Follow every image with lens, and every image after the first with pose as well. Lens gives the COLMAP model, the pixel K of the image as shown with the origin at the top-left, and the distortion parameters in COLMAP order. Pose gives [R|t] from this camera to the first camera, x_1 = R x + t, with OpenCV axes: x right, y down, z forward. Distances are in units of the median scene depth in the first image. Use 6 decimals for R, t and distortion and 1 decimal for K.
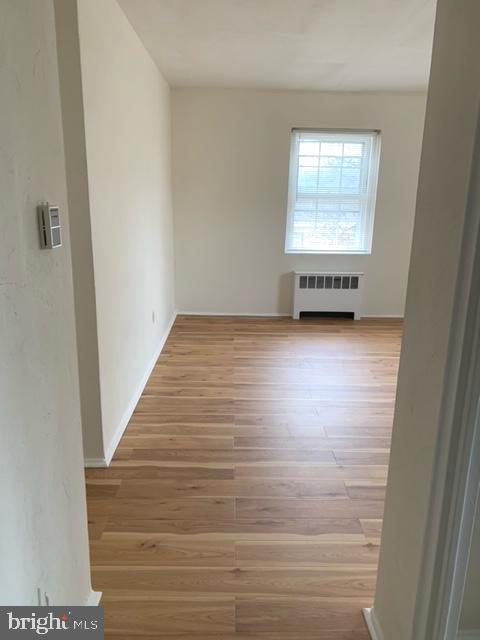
lens RADIAL K [[490.2, 0, 240.0], [0, 490.2, 320.0], [0, 0, 1]] dist [0.096705, -0.173315]
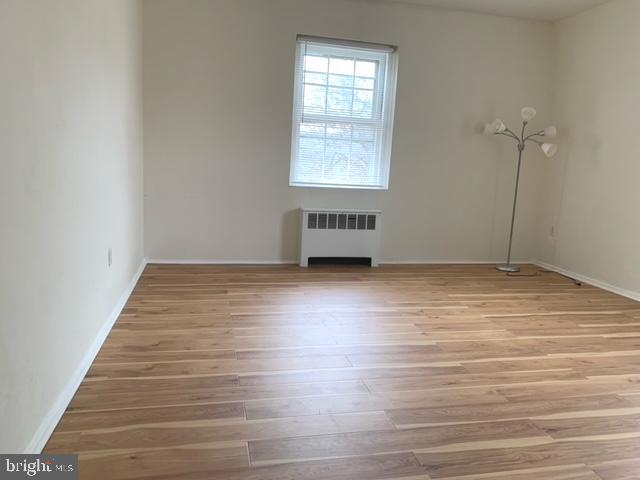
lens RADIAL K [[490.2, 0, 326.6], [0, 490.2, 237.1], [0, 0, 1]] dist [0.096705, -0.173315]
pose [[0.975597, 0.000035, 0.219570, -0.030106], [0.021278, 0.995279, -0.094698, 0.030719], [-0.218537, 0.097059, 0.970990, 0.227999]]
